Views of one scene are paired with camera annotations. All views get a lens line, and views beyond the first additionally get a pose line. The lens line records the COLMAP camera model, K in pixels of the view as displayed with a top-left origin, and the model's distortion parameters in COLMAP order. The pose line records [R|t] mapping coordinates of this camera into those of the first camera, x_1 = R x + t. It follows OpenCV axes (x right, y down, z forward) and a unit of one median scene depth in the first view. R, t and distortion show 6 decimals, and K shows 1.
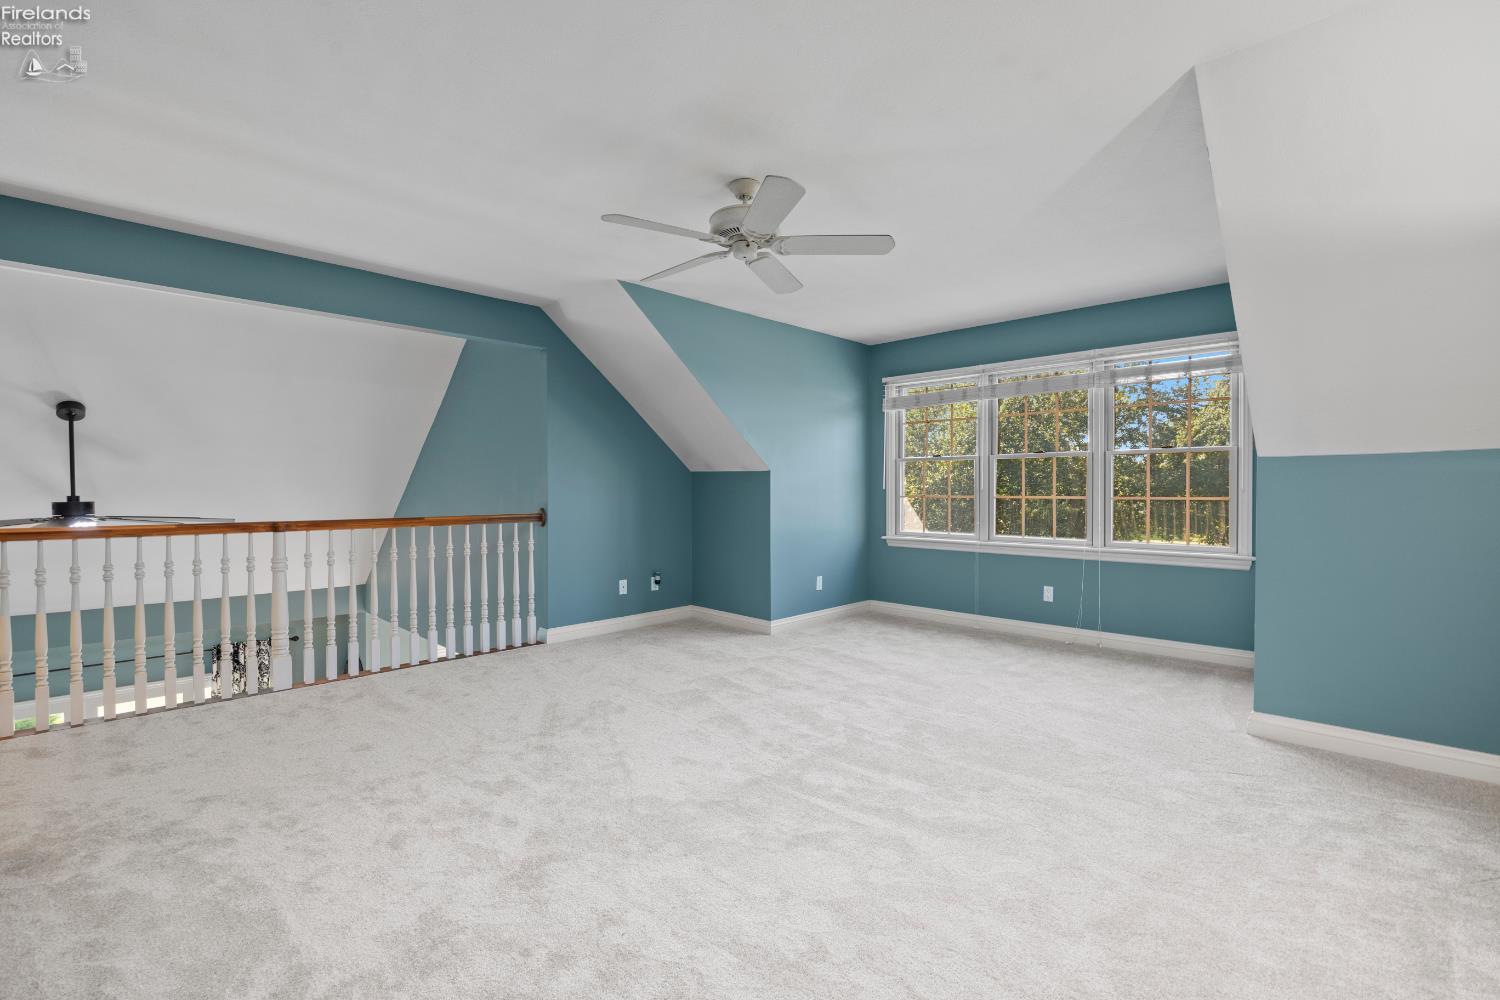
lens RADIAL K [[656.2, 0, 747.7], [0, 656.2, 501.3], [0, 0, 1]] dist [-0.015442, 0.000384]
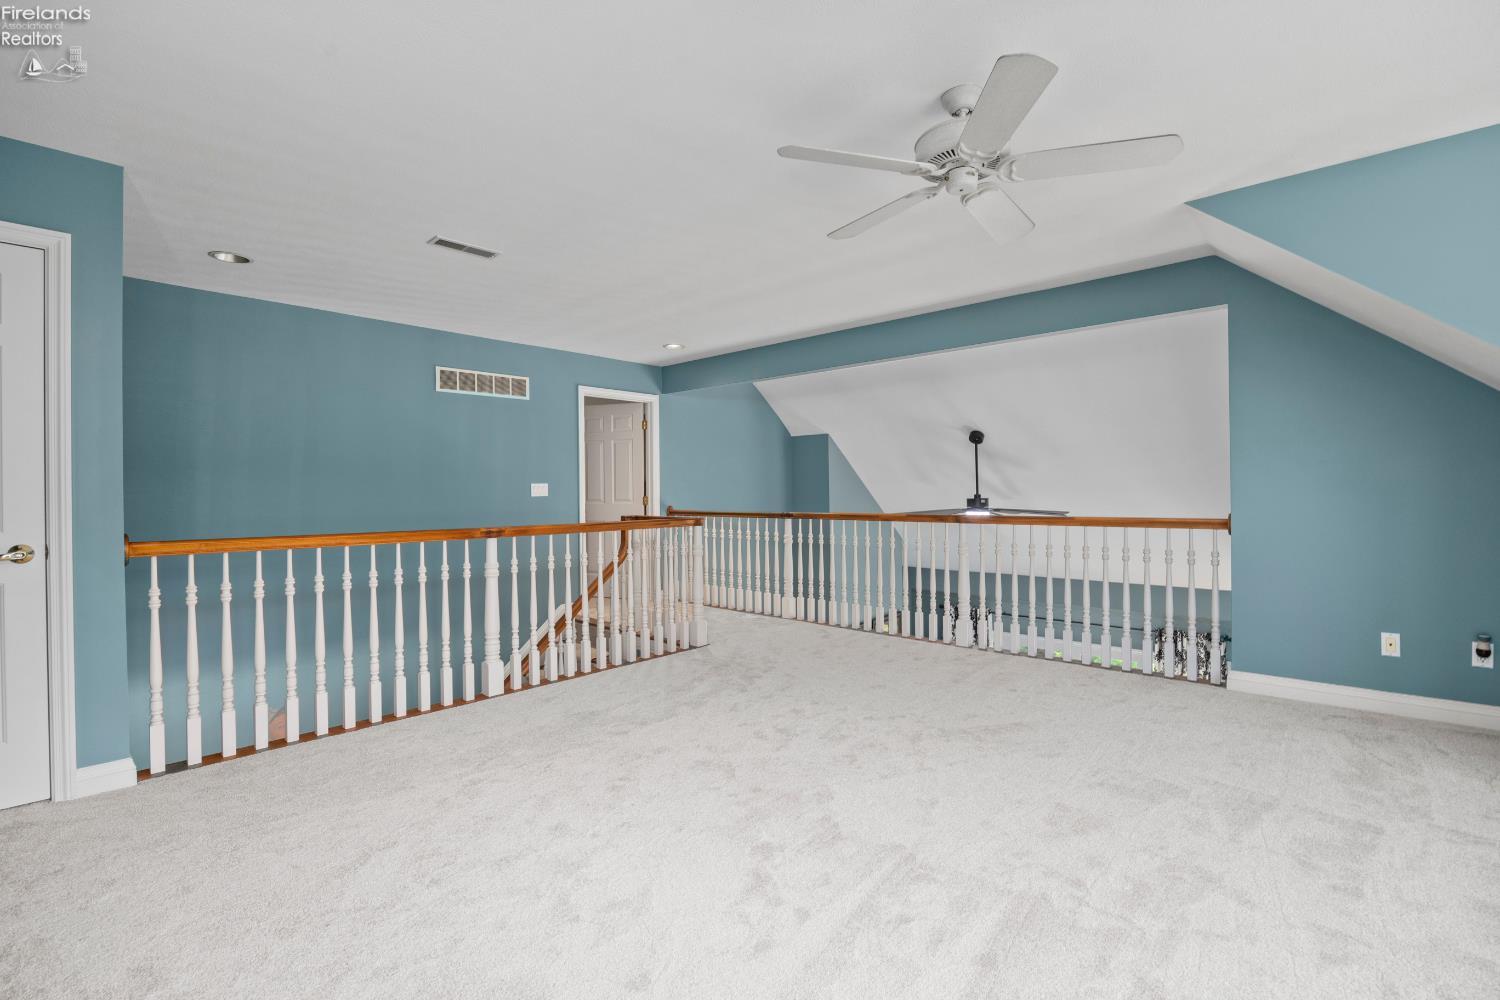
lens RADIAL K [[656.2, 0, 750.0], [0, 656.2, 500.1], [0, 0, 1]] dist [-0.015442, 0.000384]
pose [[0.035602, 0.011621, -0.999298, 0.533521], [-0.006247, 0.999915, 0.011406, -0.010546], [0.999347, 0.005837, 0.035672, 0.512793]]
